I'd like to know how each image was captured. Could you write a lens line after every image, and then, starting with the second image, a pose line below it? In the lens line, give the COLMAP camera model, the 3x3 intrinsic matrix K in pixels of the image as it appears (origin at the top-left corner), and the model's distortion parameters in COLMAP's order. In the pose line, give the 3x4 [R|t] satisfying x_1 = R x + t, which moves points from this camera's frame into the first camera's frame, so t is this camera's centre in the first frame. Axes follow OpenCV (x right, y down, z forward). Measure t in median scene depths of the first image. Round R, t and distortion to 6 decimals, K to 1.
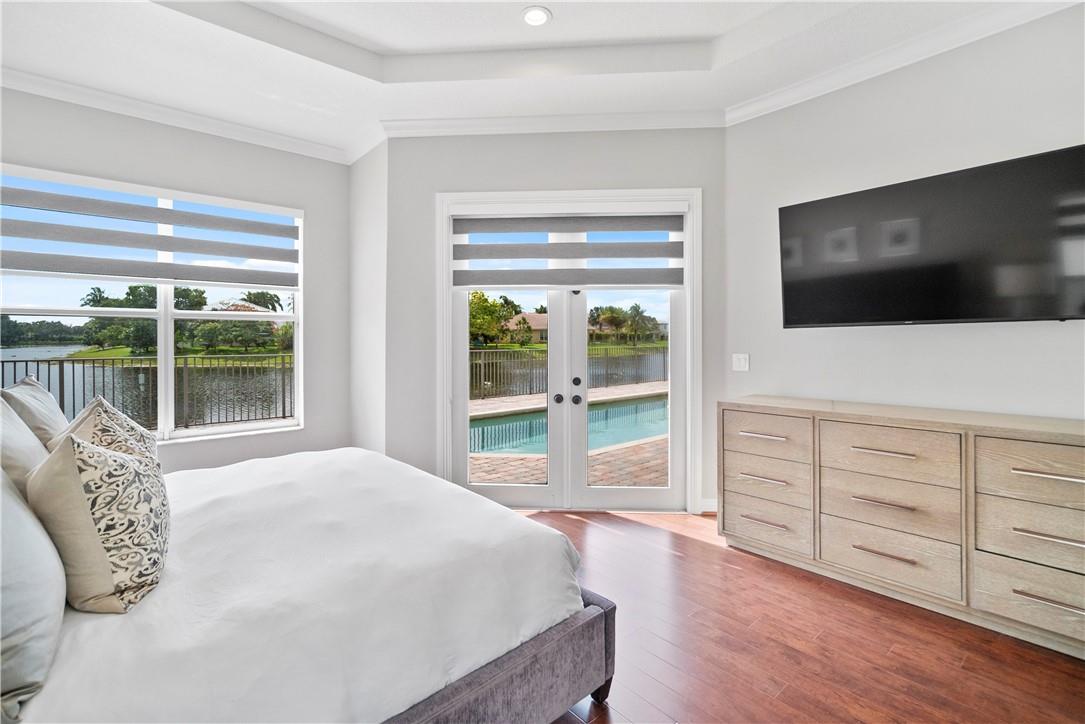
lens RADIAL K [[503.4, 0, 529.2], [0, 503.4, 339.8], [0, 0, 1]] dist [-0.000416, 0.000297]
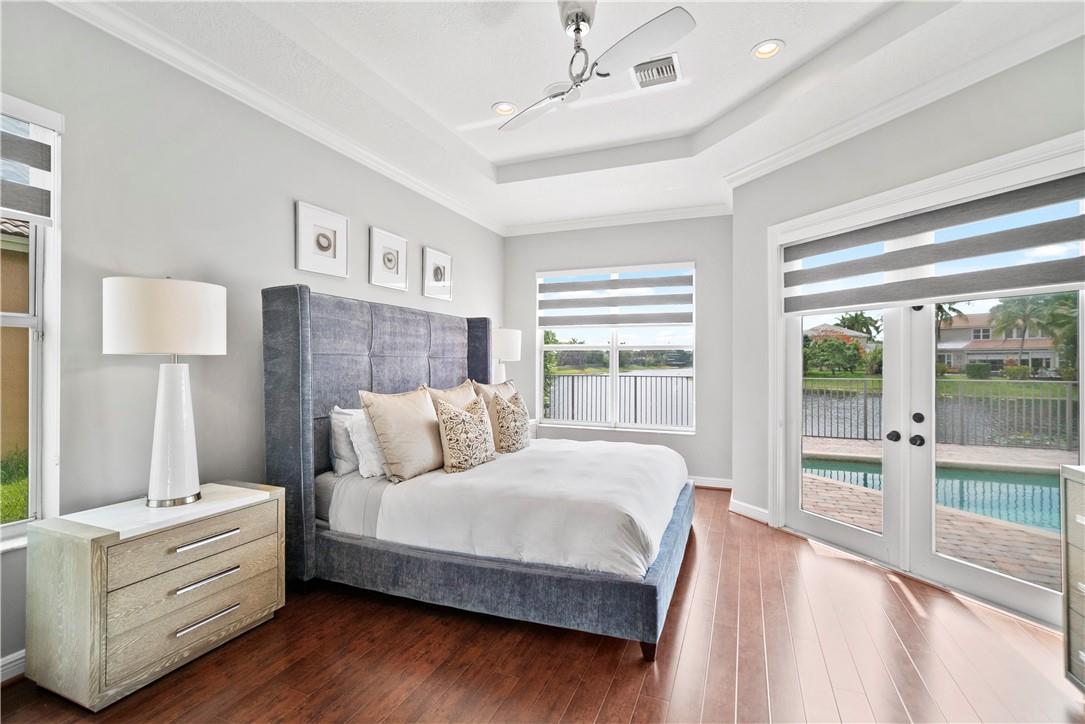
lens RADIAL K [[487.4, 0, 542.5], [0, 487.4, 362.0], [0, 0, 1]] dist [-0.002014, 0.000059]
pose [[0.462546, 0.004302, -0.886585, 0.509085], [-0.007546, 0.999971, 0.000916, -0.003498], [0.886563, 0.006267, 0.462565, 0.102490]]
